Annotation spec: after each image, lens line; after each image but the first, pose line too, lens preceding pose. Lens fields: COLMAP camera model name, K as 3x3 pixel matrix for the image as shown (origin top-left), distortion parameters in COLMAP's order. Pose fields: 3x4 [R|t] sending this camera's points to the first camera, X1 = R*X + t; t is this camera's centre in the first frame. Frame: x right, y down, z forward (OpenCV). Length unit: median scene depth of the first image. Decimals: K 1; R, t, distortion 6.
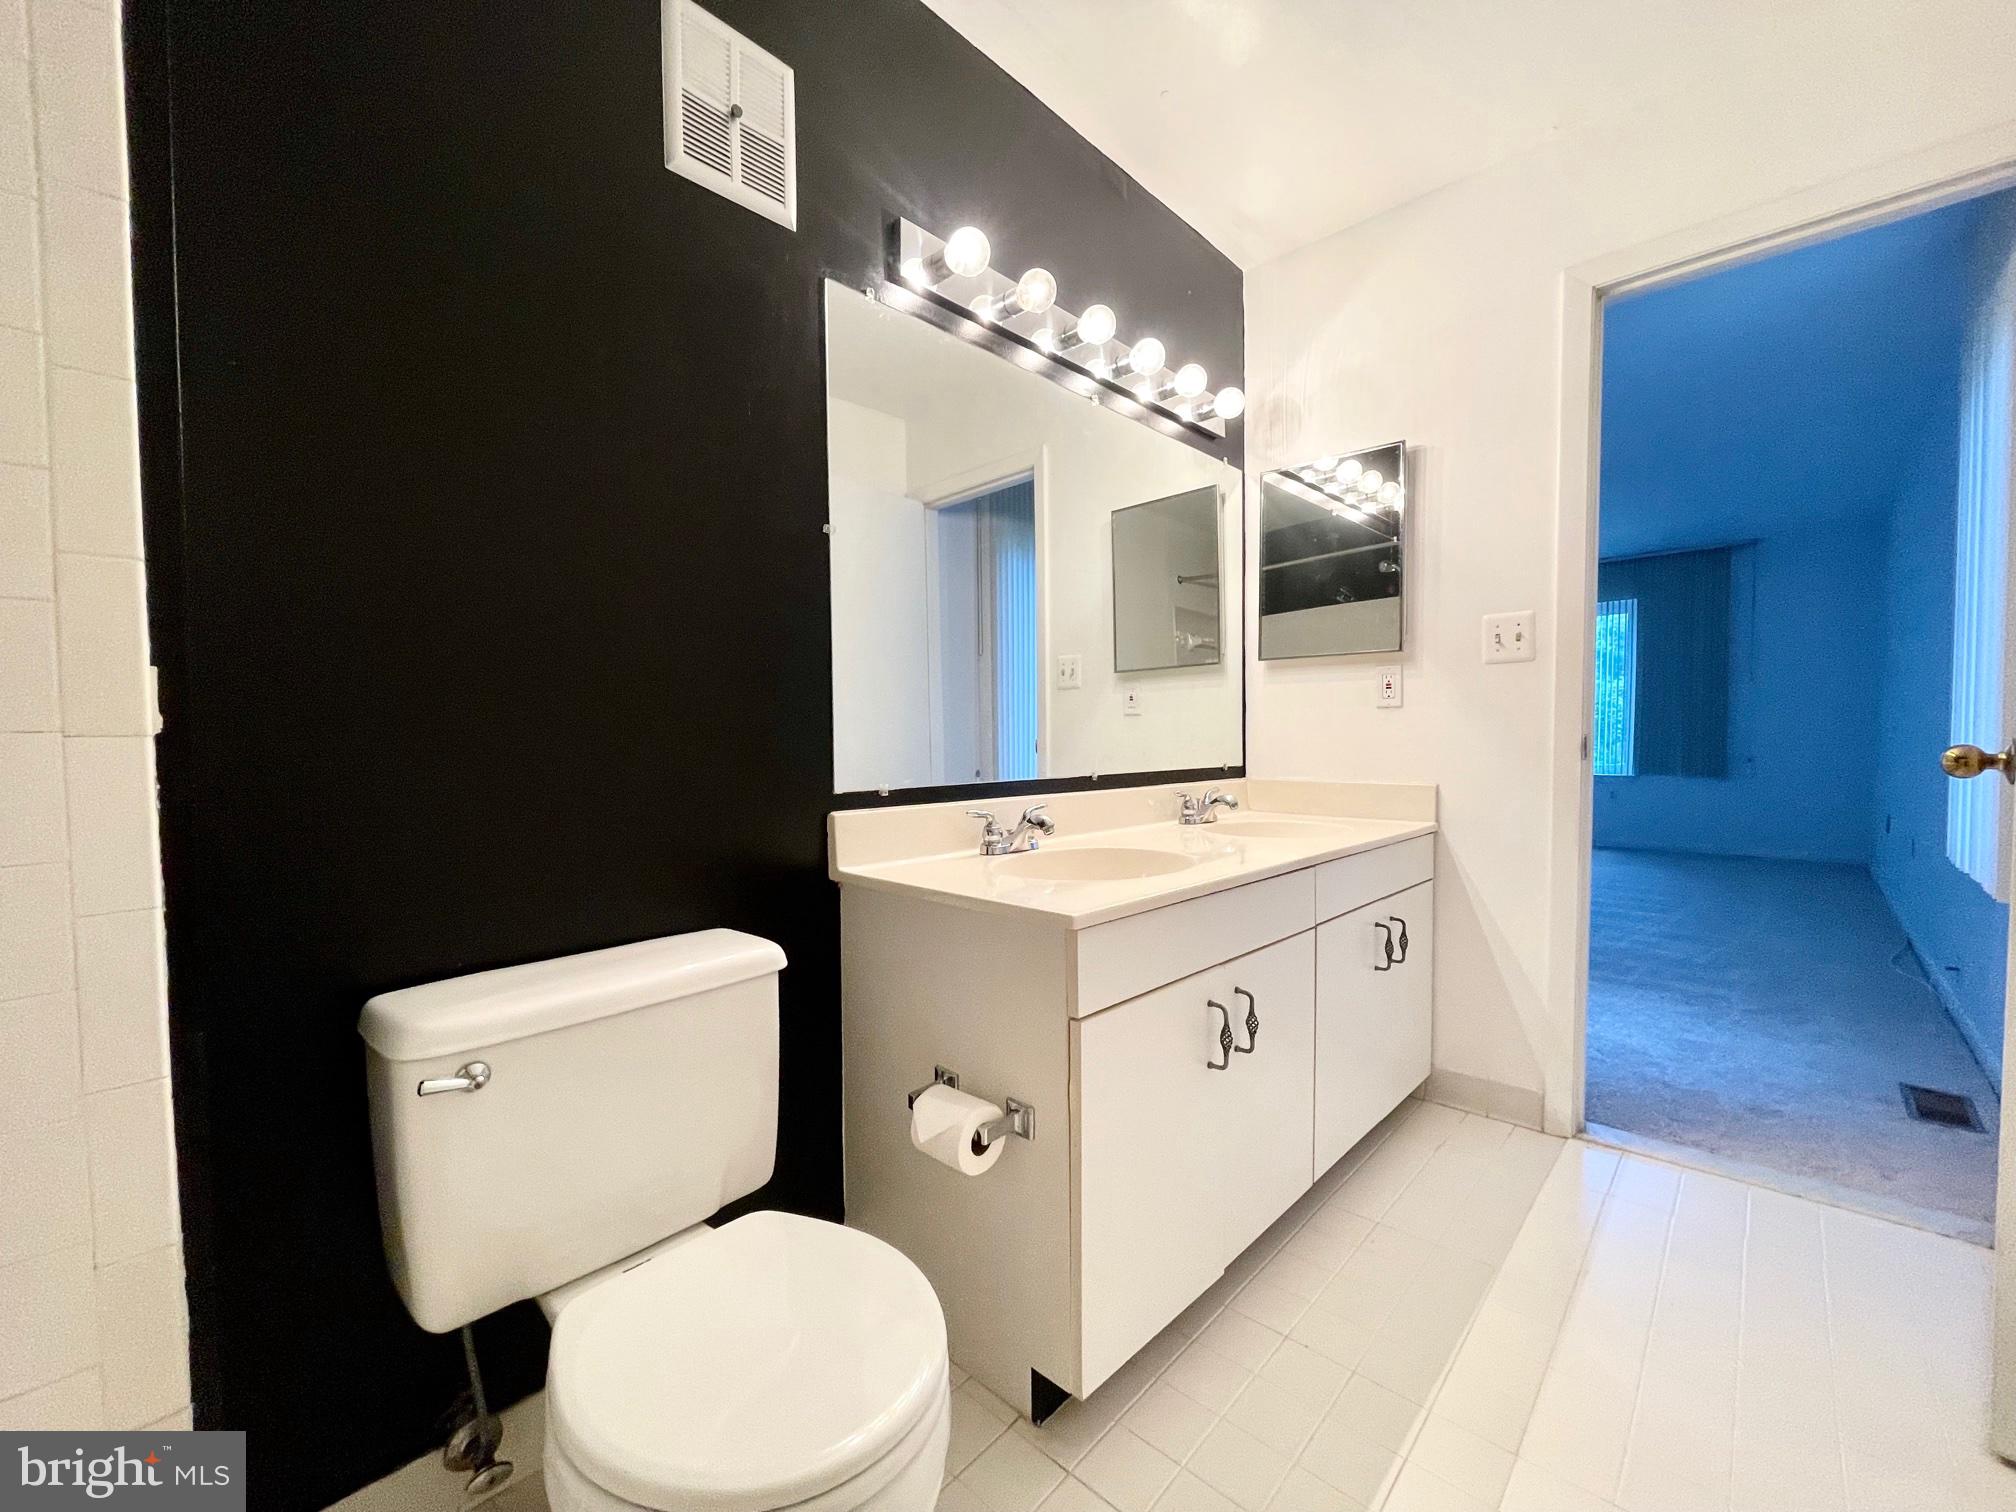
lens RADIAL K [[820.4, 0, 992.7], [0, 820.4, 766.7], [0, 0, 1]] dist [-0.001490, 0.010497]
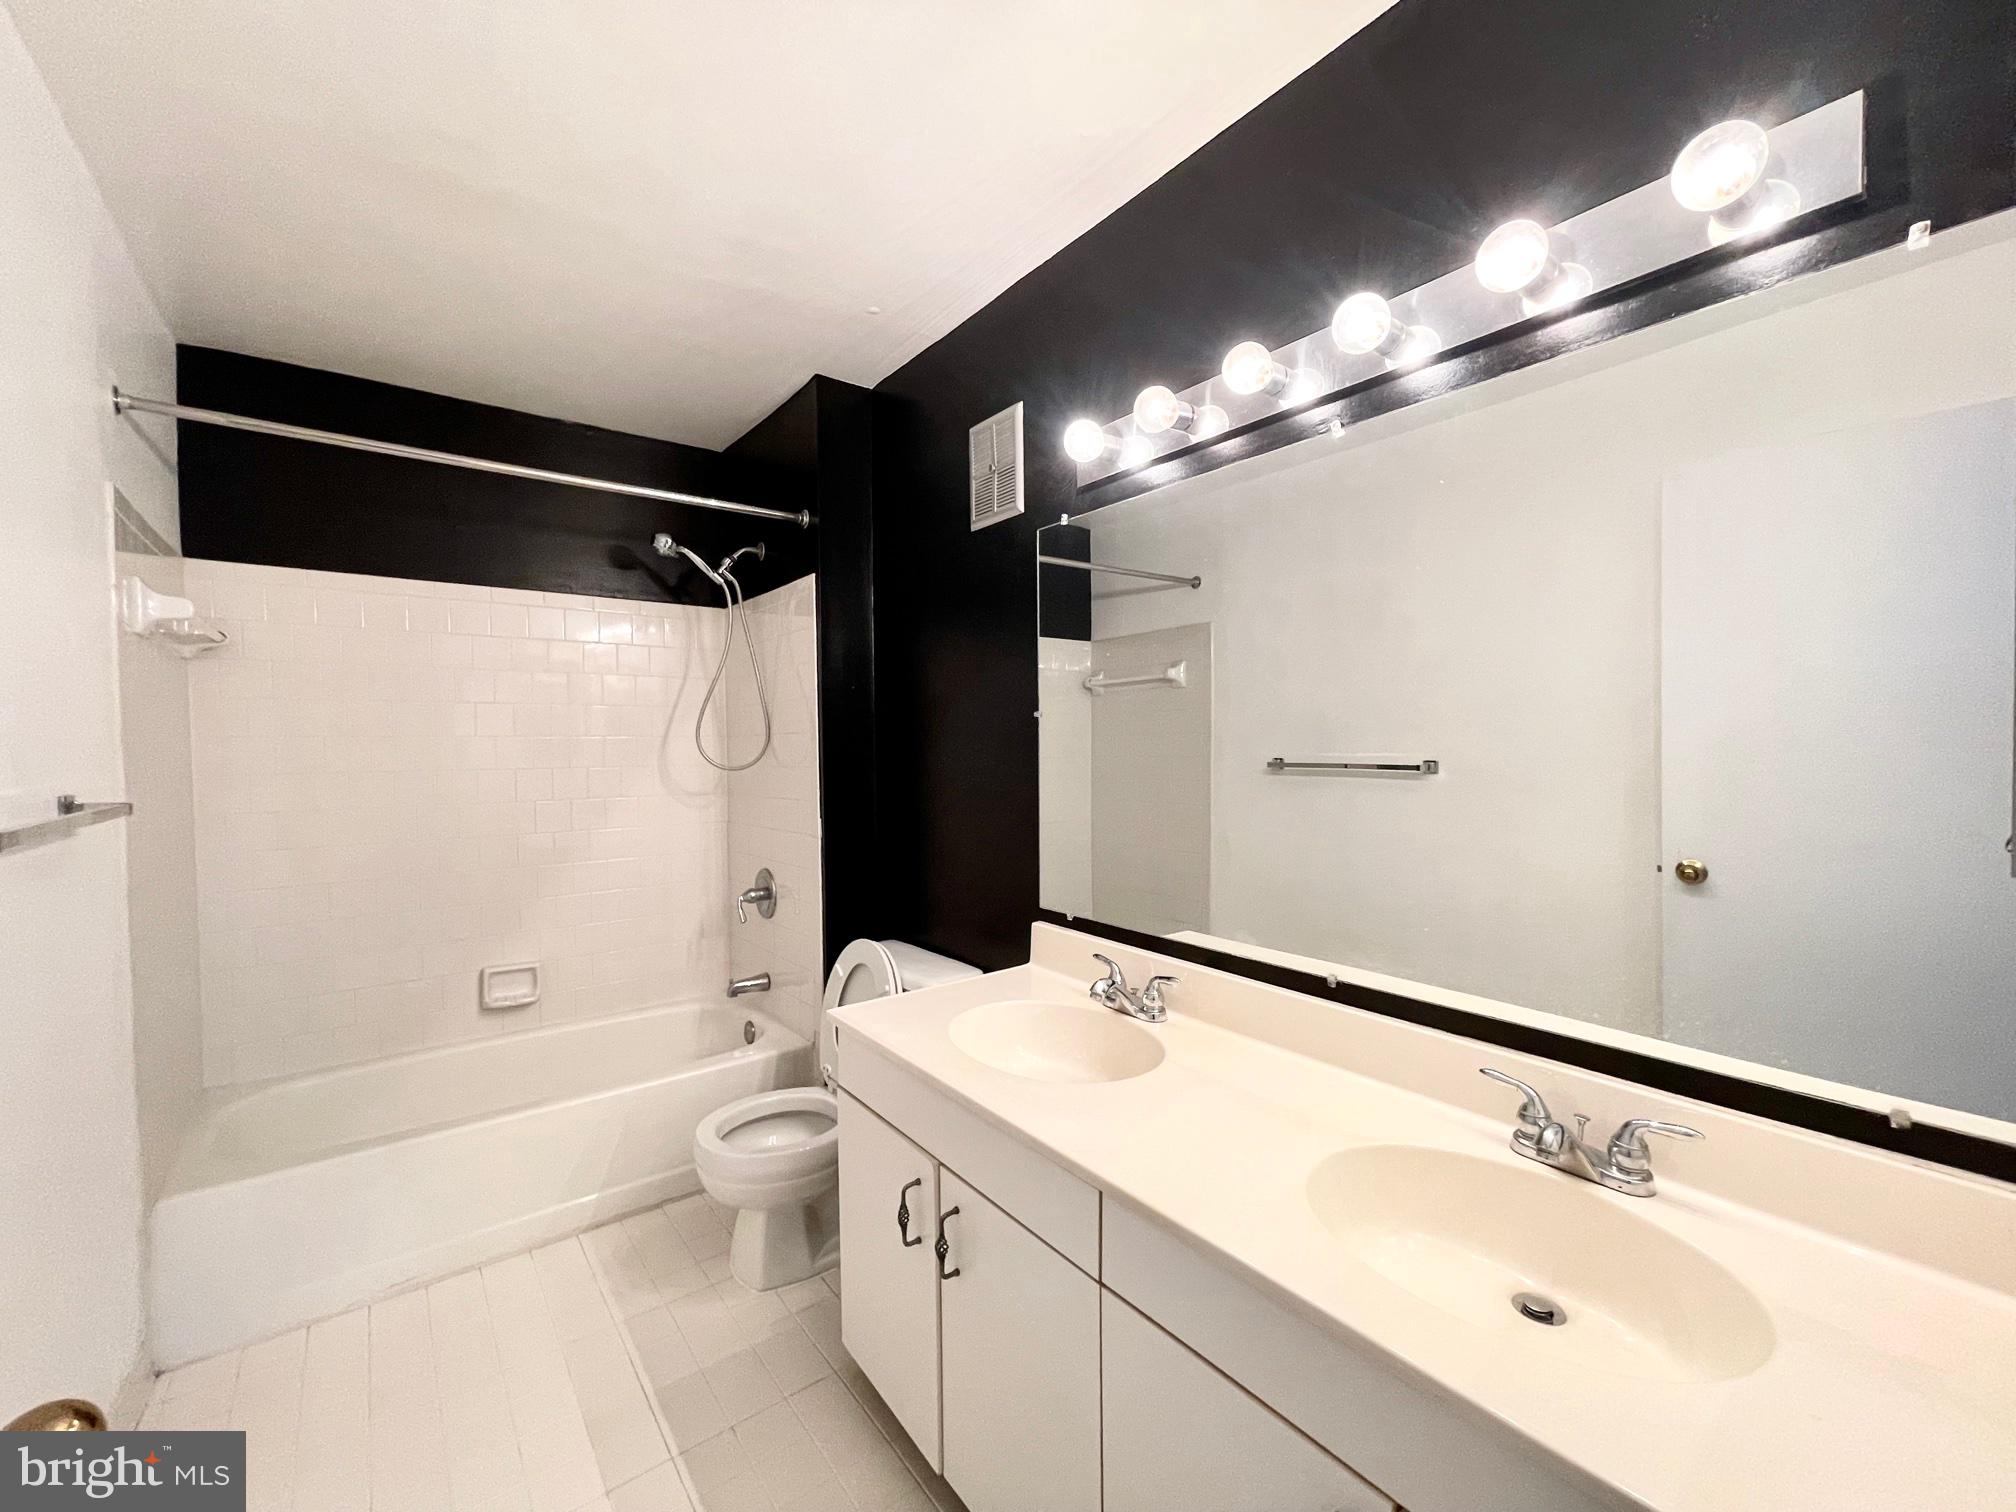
lens RADIAL K [[820.4, 0, 992.7], [0, 820.4, 766.7], [0, 0, 1]] dist [-0.001490, 0.010497]
pose [[-0.173708, 0.039188, -0.984017, 1.159328], [-0.024632, 0.998722, 0.044122, -0.260559], [0.984489, 0.031903, -0.172520, 1.166363]]
